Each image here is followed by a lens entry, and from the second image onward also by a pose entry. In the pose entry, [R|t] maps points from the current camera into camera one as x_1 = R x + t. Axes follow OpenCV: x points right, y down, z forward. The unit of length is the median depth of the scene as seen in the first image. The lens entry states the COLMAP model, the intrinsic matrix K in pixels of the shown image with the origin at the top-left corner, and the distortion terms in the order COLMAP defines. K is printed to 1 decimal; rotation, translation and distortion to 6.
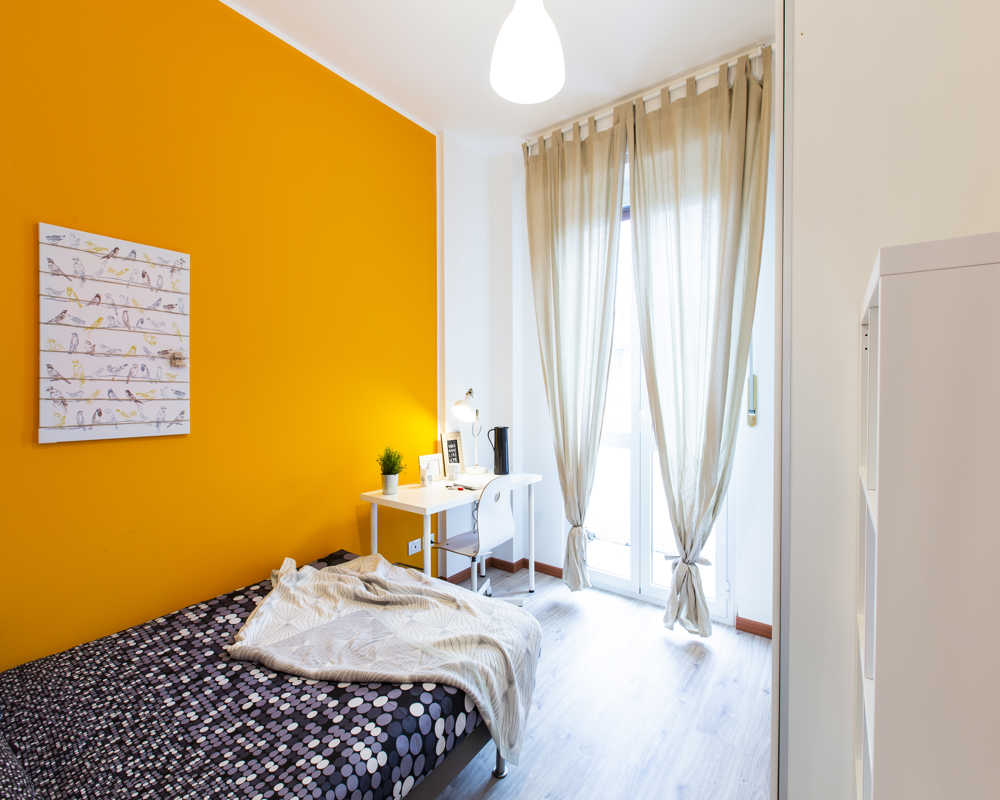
lens RADIAL K [[458.6, 0, 503.2], [0, 458.6, 393.5], [0, 0, 1]] dist [0.071573, -0.019755]
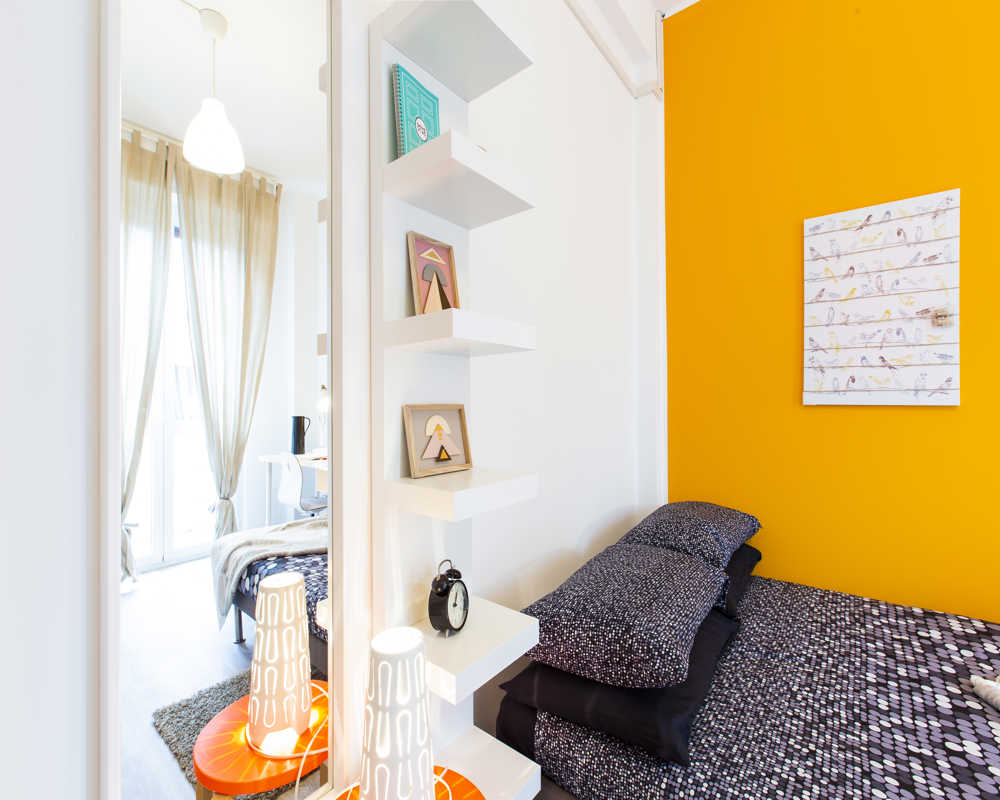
lens RADIAL K [[441.8, 0, 483.9], [0, 441.8, 396.6], [0, 0, 1]] dist [-0.001333, -0.000175]
pose [[-0.031741, -0.014444, -0.999392, 0.152028], [-0.005933, 0.999881, -0.014263, 0.103073], [0.999479, 0.005476, -0.031822, 0.240670]]
